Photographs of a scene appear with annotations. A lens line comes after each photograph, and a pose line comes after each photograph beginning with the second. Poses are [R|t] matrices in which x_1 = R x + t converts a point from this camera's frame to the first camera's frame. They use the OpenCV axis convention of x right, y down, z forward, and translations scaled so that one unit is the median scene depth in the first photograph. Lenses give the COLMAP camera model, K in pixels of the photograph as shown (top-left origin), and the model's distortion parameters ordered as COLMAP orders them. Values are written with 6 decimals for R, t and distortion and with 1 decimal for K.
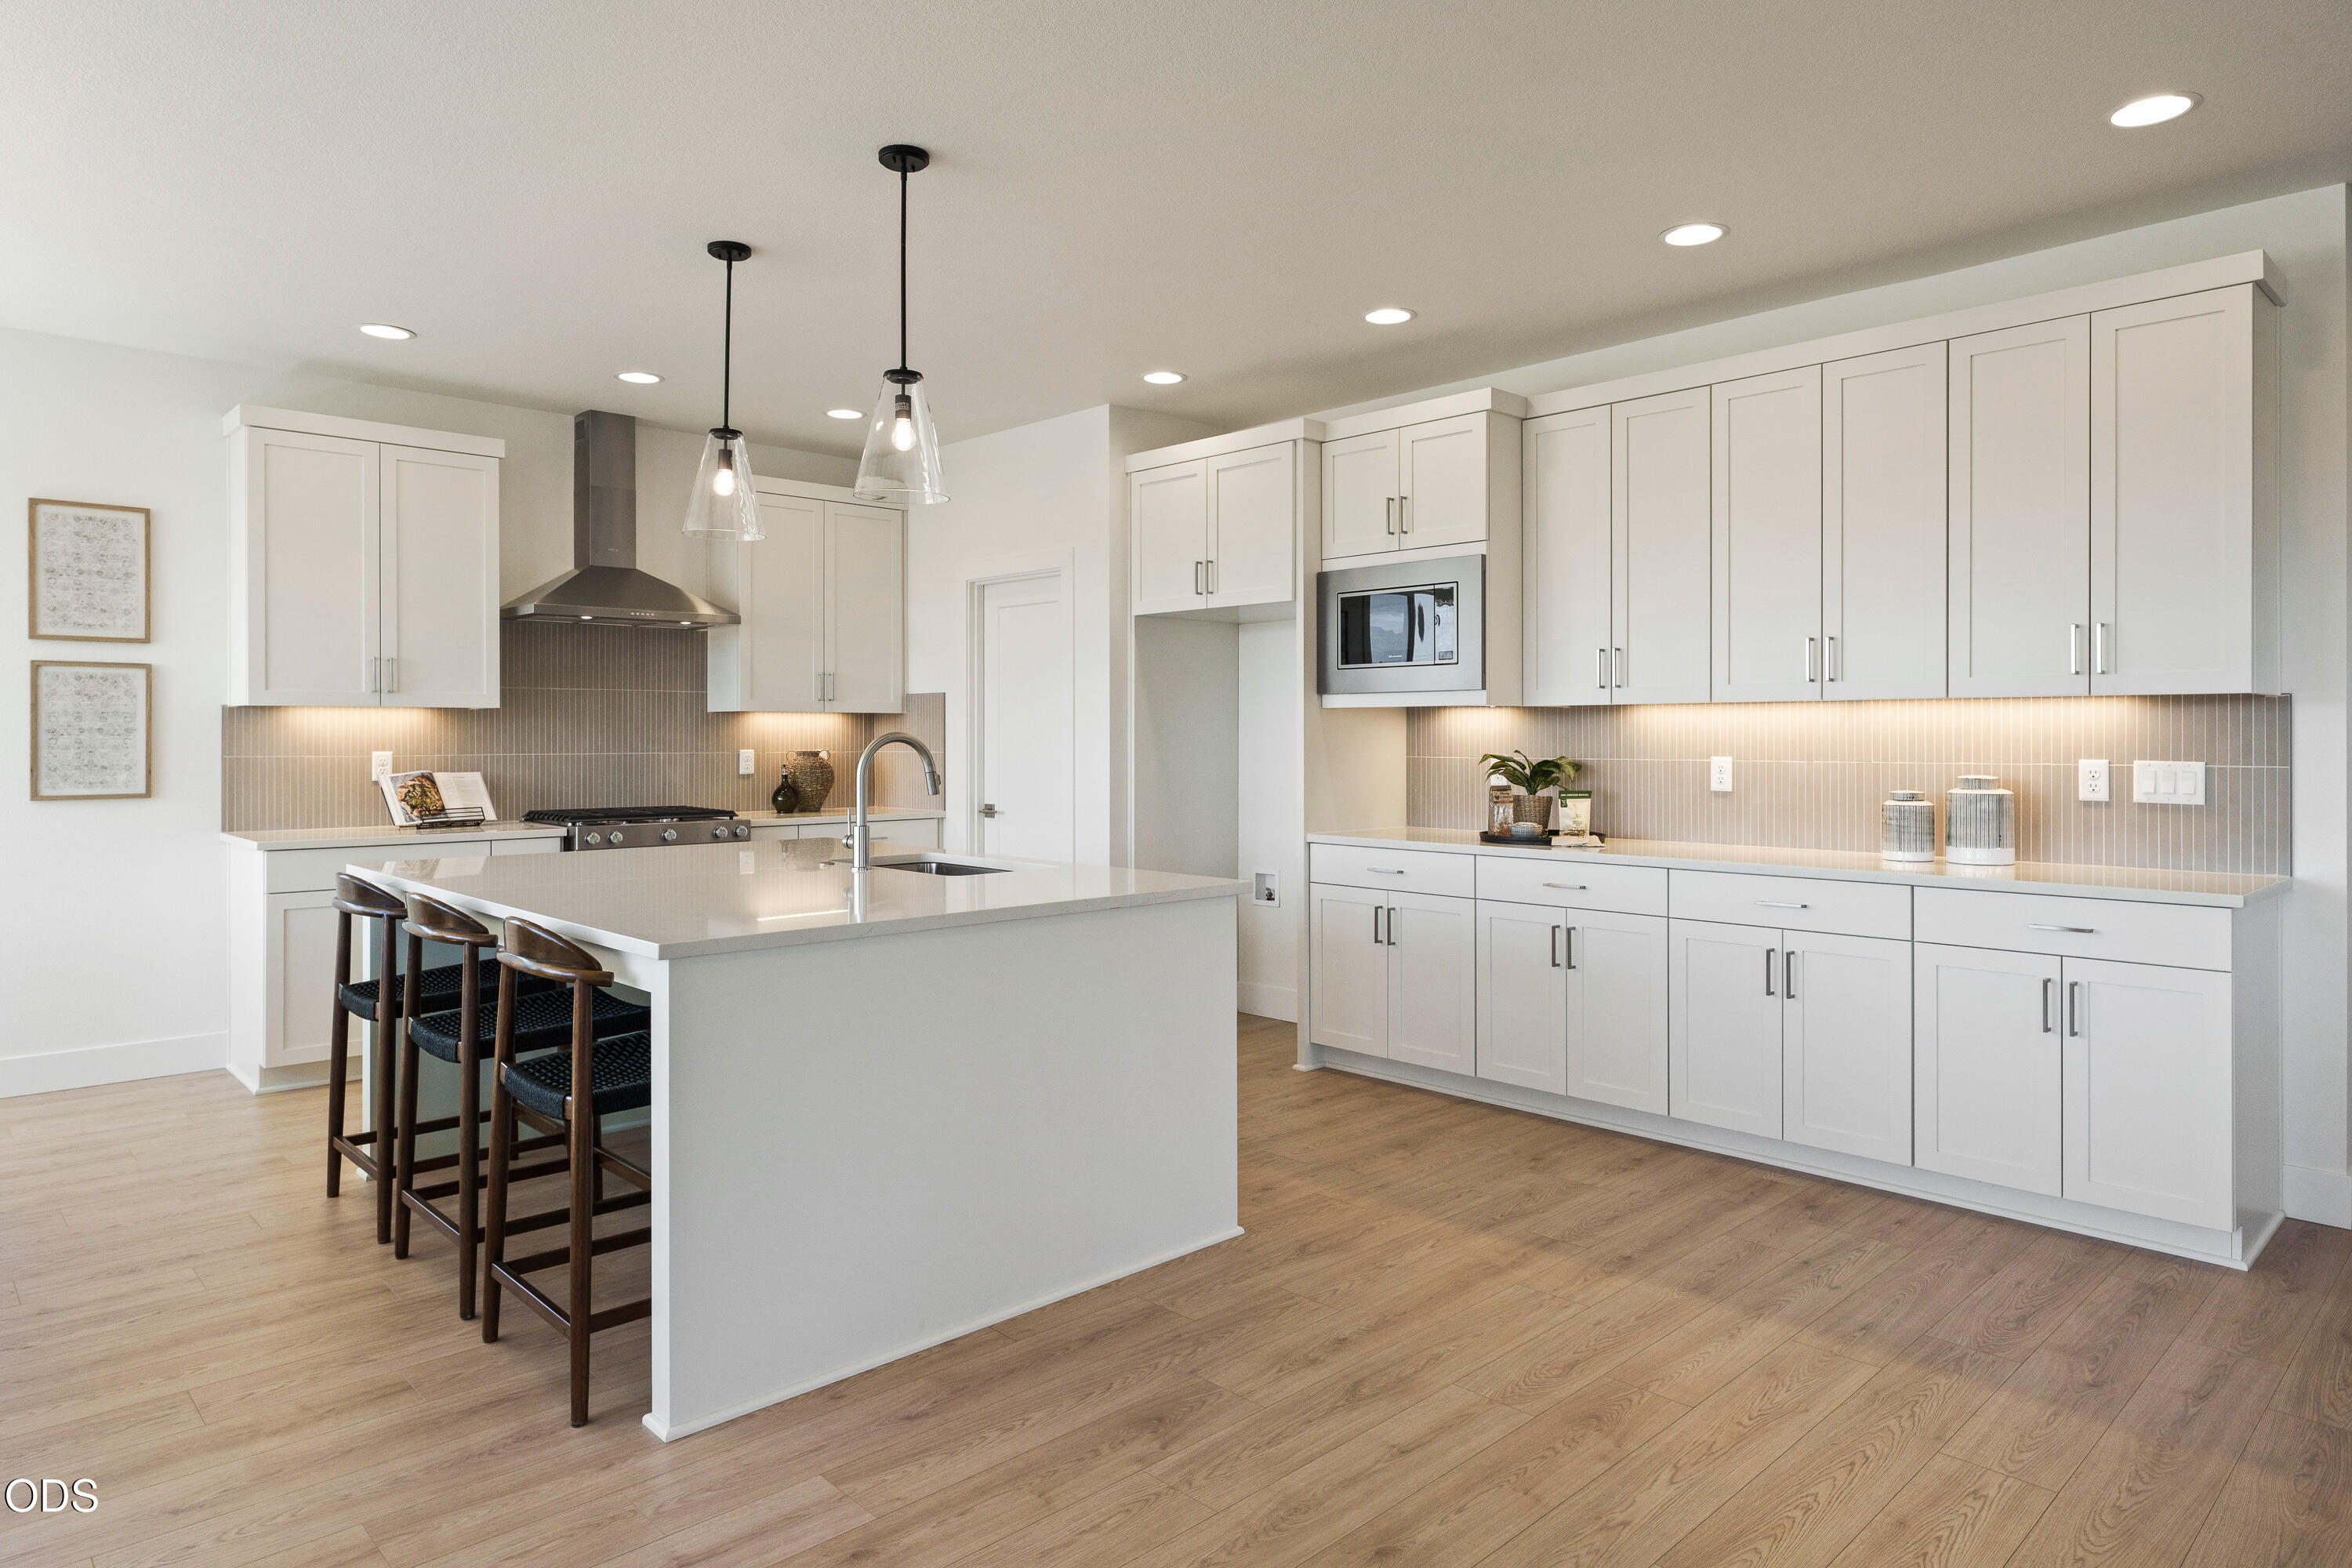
lens RADIAL K [[1391.4, 0, 1180.6], [0, 1391.4, 745.7], [0, 0, 1]] dist [0.001467, 0.000369]
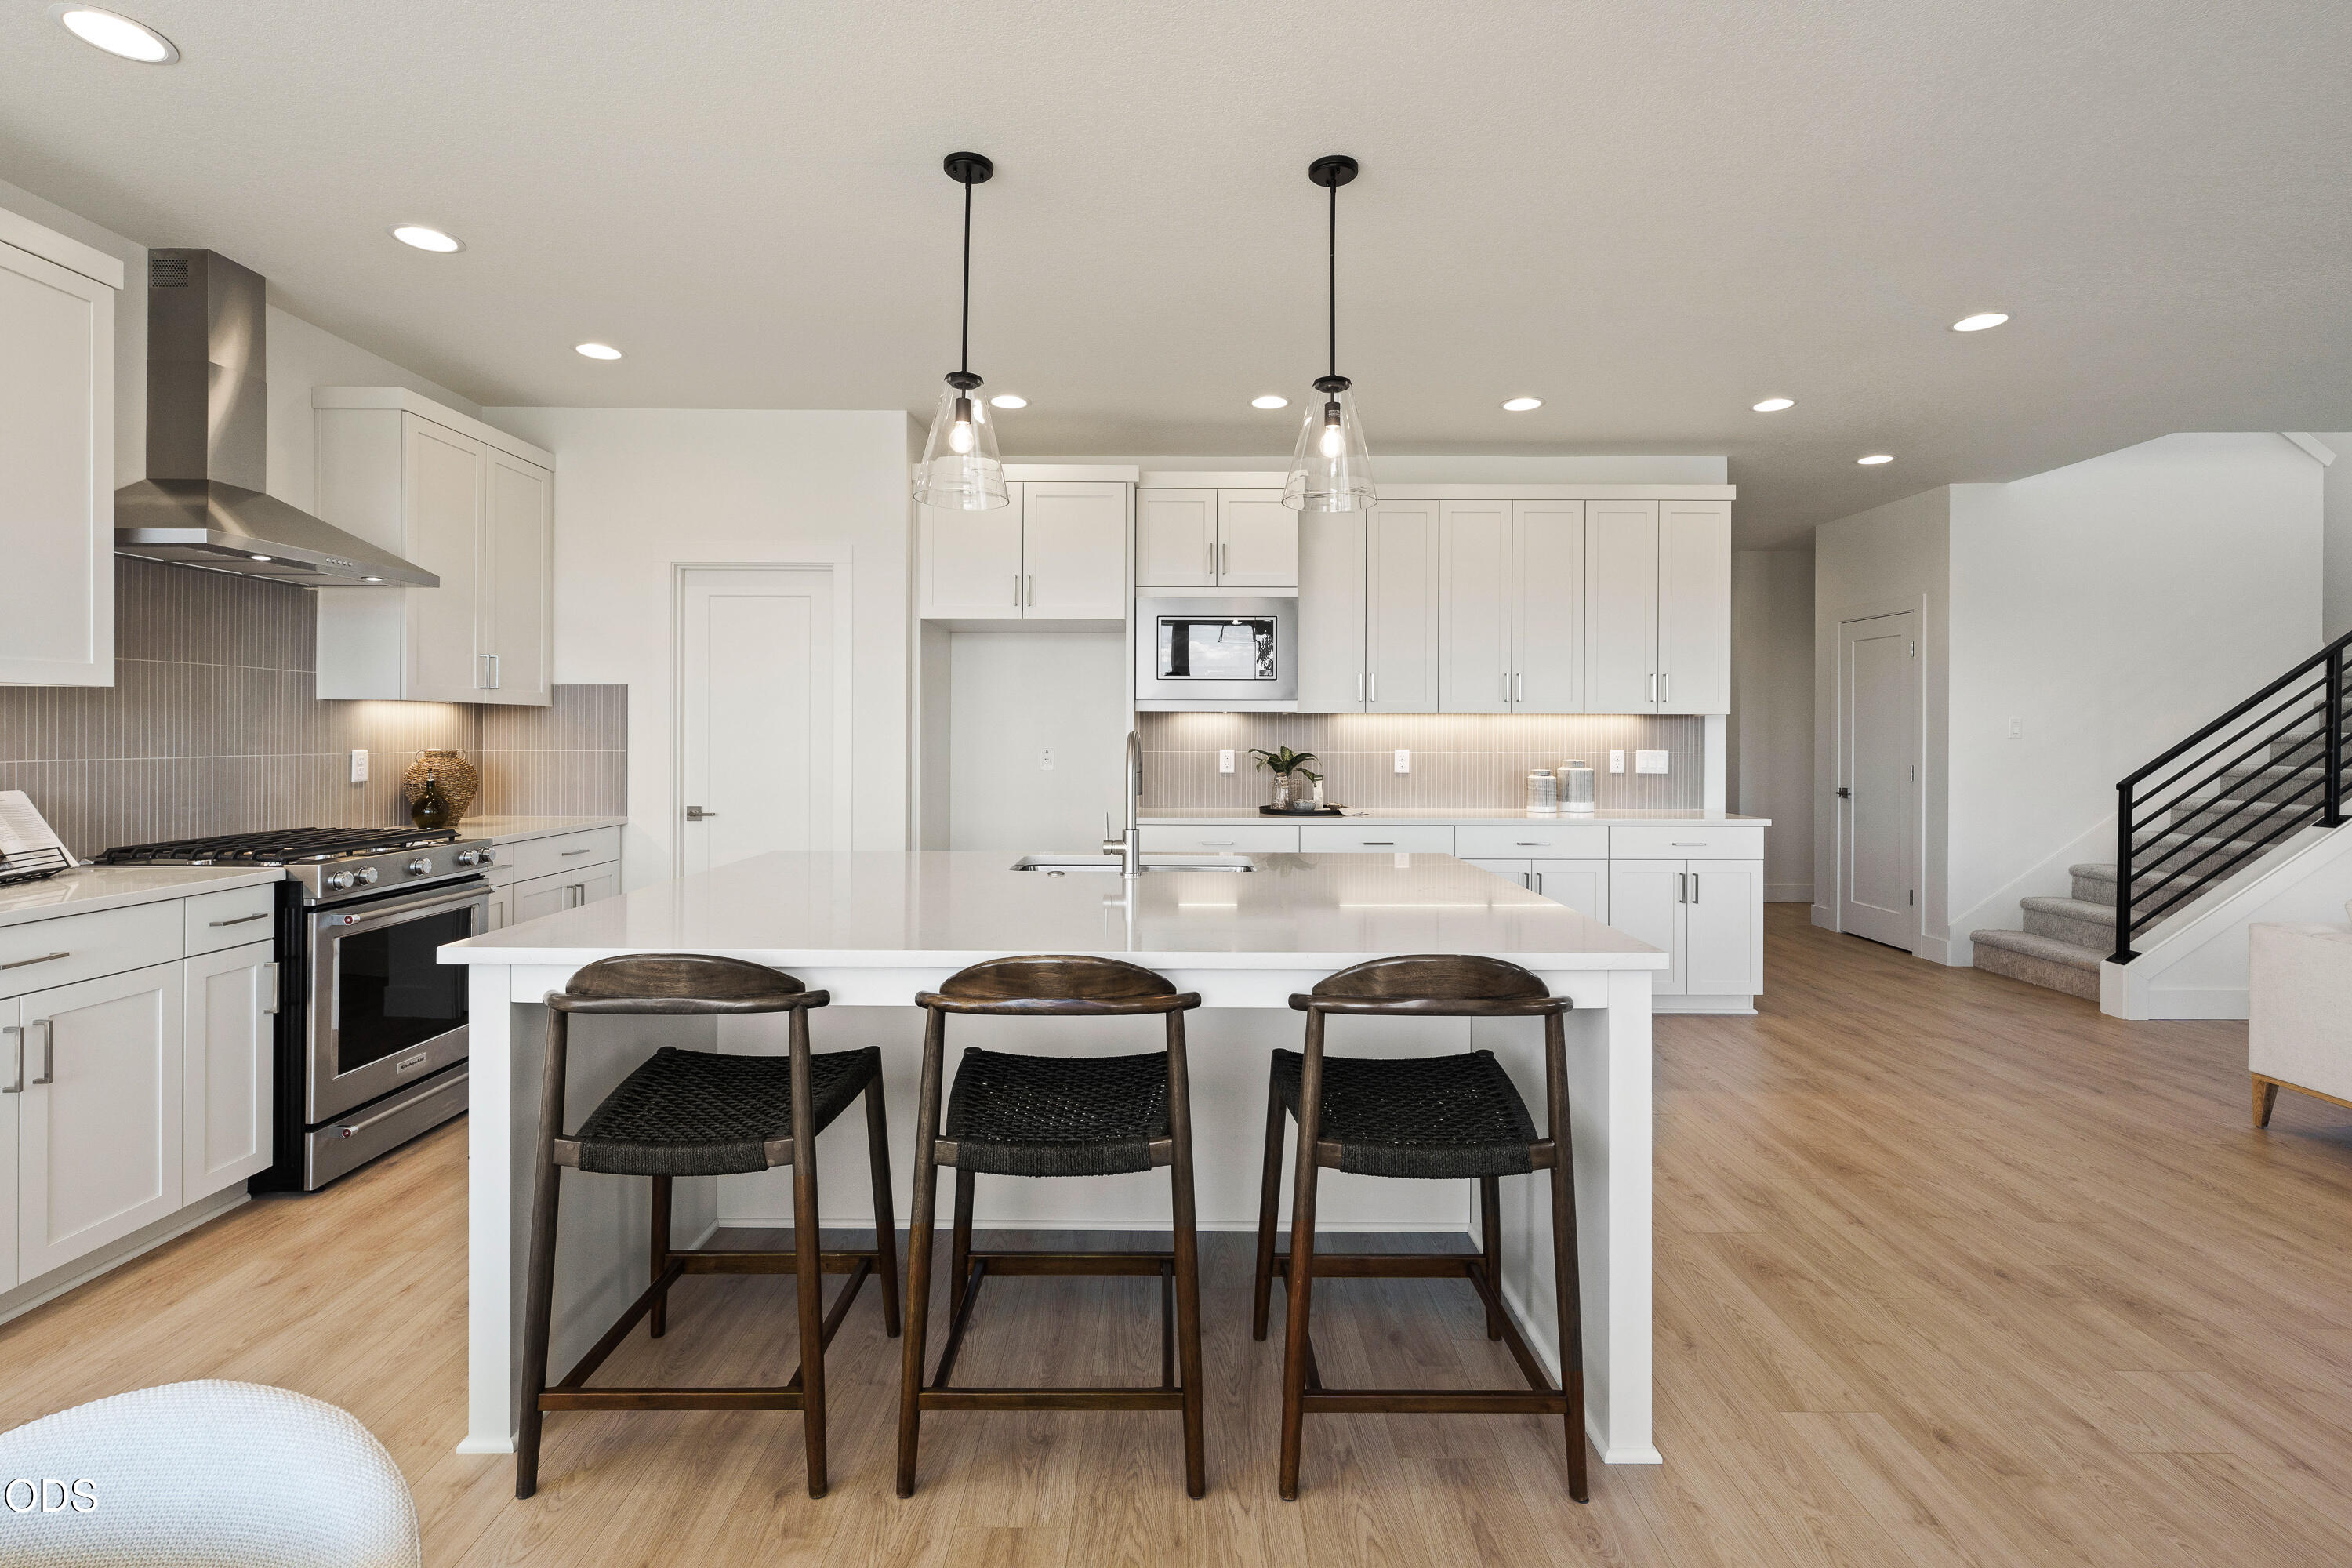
lens RADIAL K [[1074.5, 0, 1171.7], [0, 1074.5, 742.8], [0, 0, 1]] dist [-0.000674, 0.000759]
pose [[0.693332, -0.003291, 0.720611, -0.568235], [0.001038, 0.999993, 0.003568, -0.003386], [-0.720618, -0.001726, 0.693330, 0.359654]]
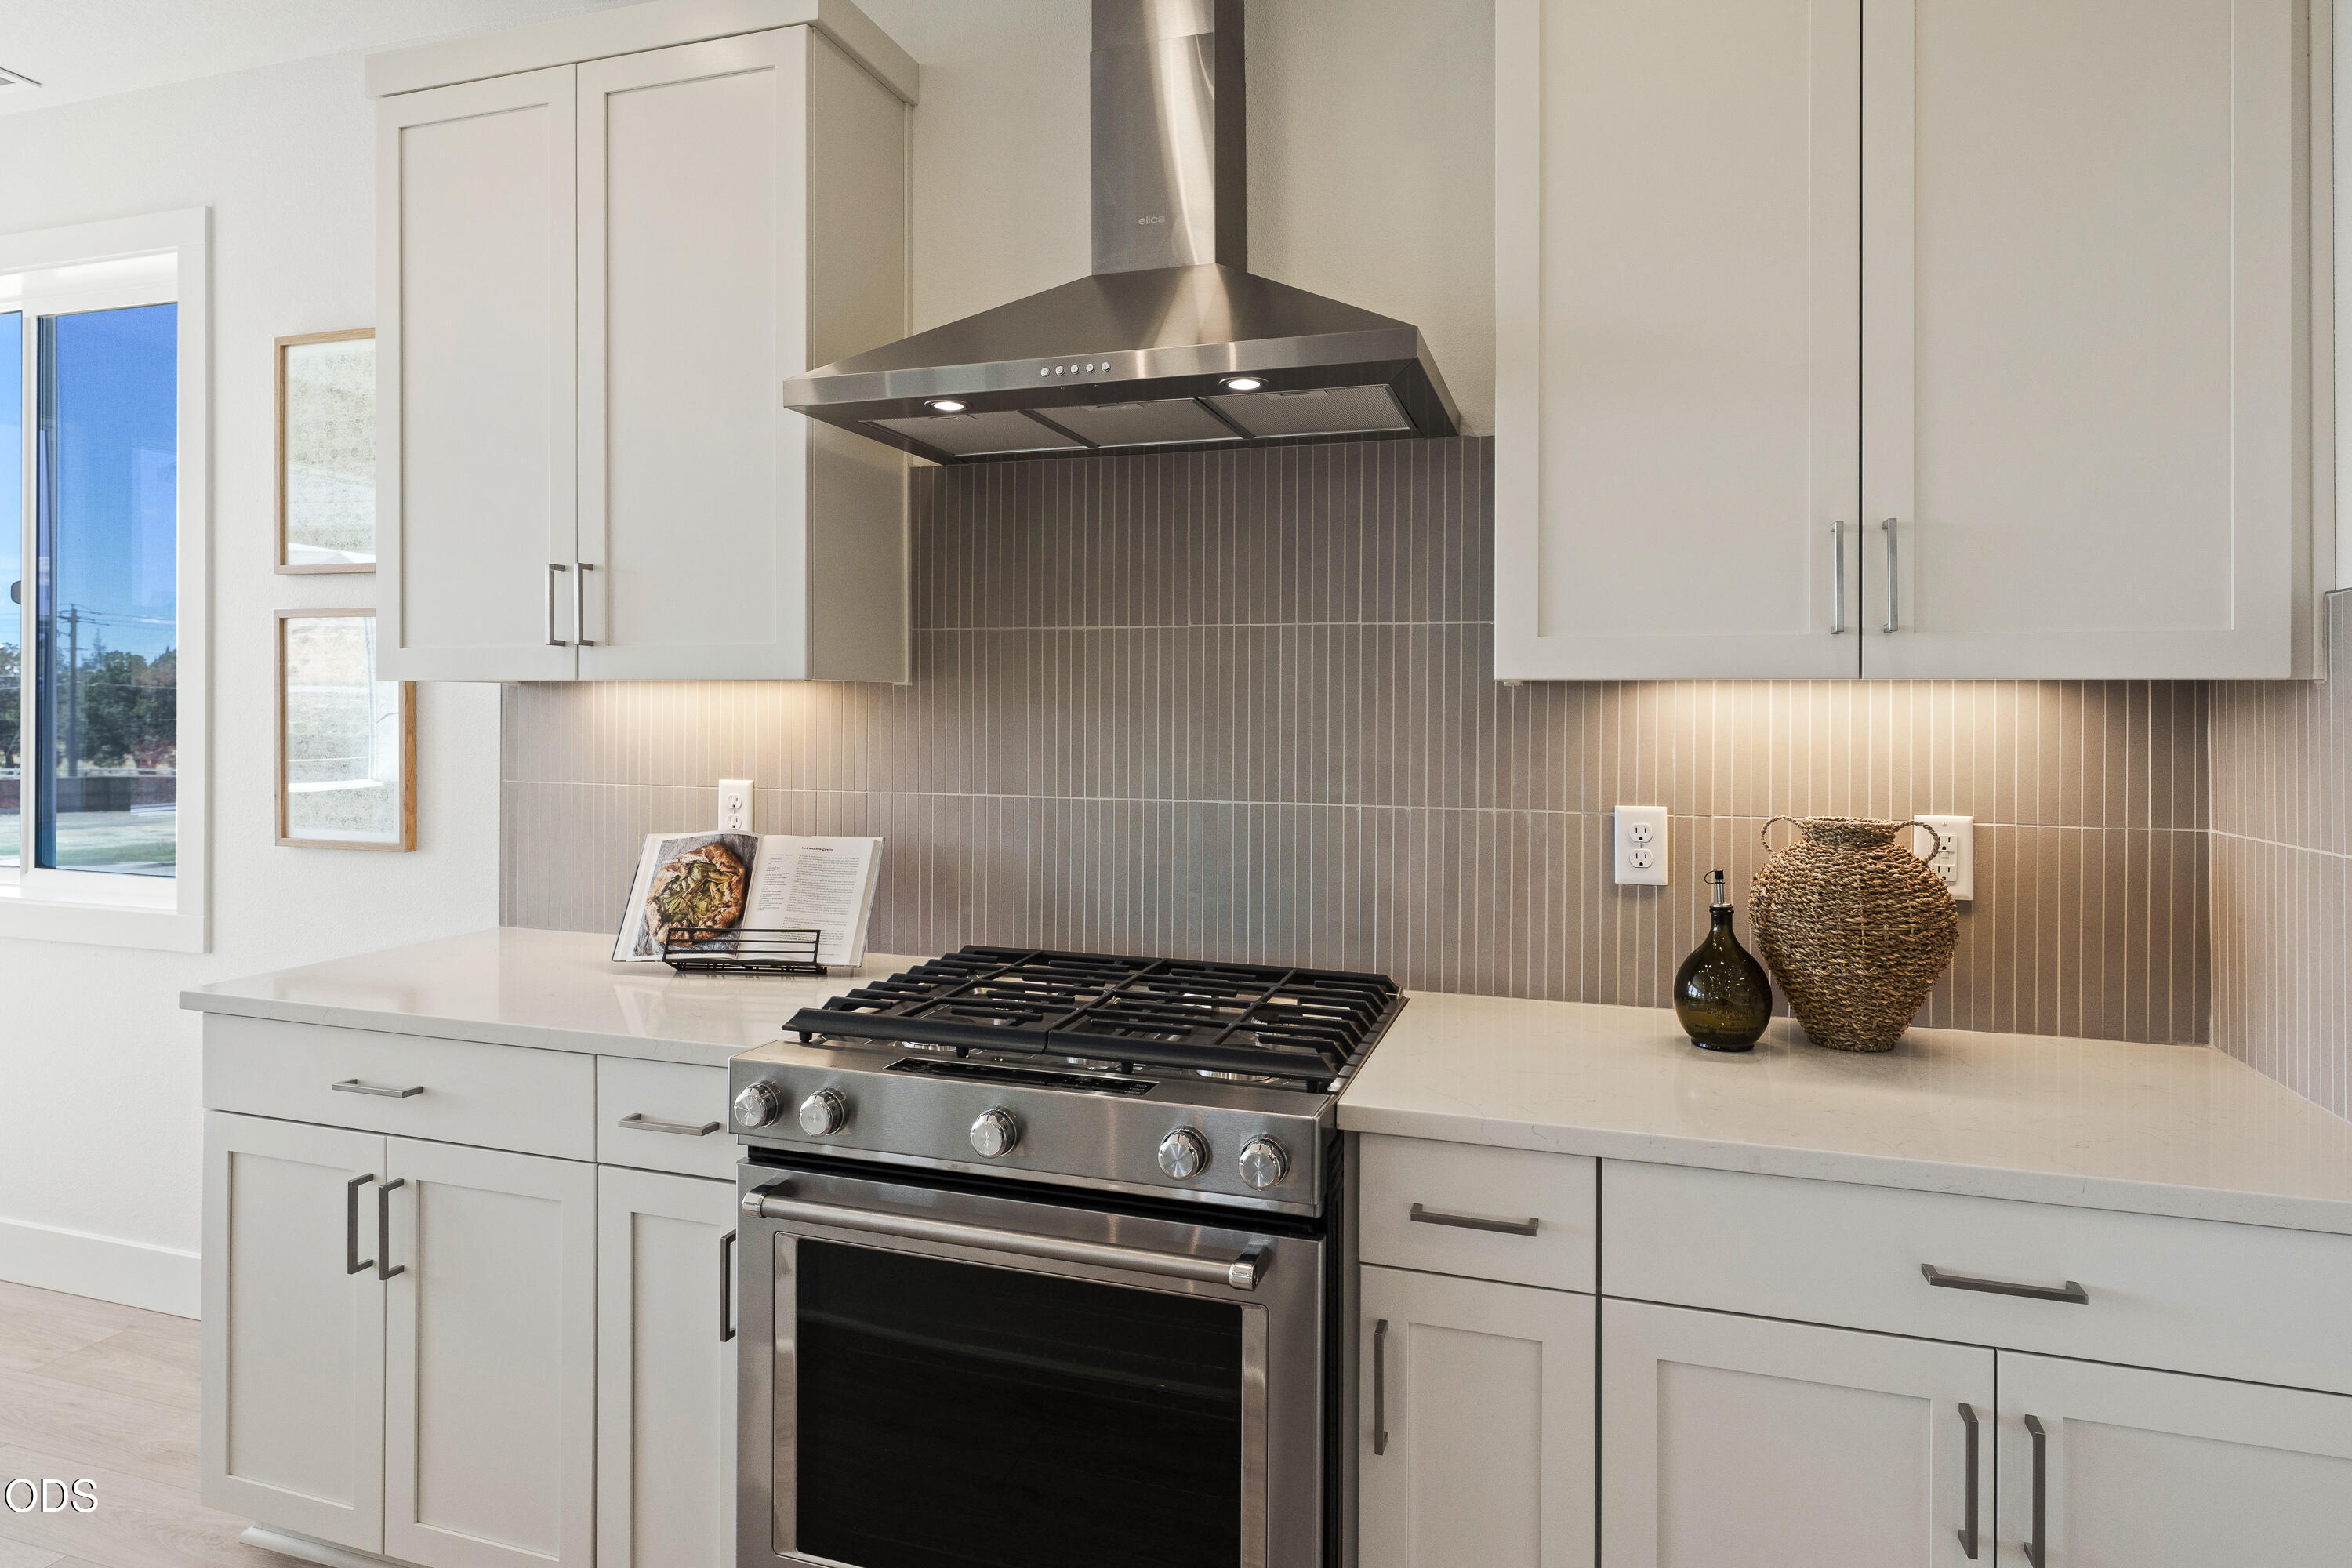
lens RADIAL K [[1341.0, 0, 1176.0], [0, 1341.0, 702.7], [0, 0, 1]] dist [-0.003562, -0.000779]
pose [[0.471720, 0.001007, -0.881748, -0.133175], [-0.012272, 0.999910, -0.005423, -0.022474], [0.881663, 0.013378, 0.471690, 1.024729]]
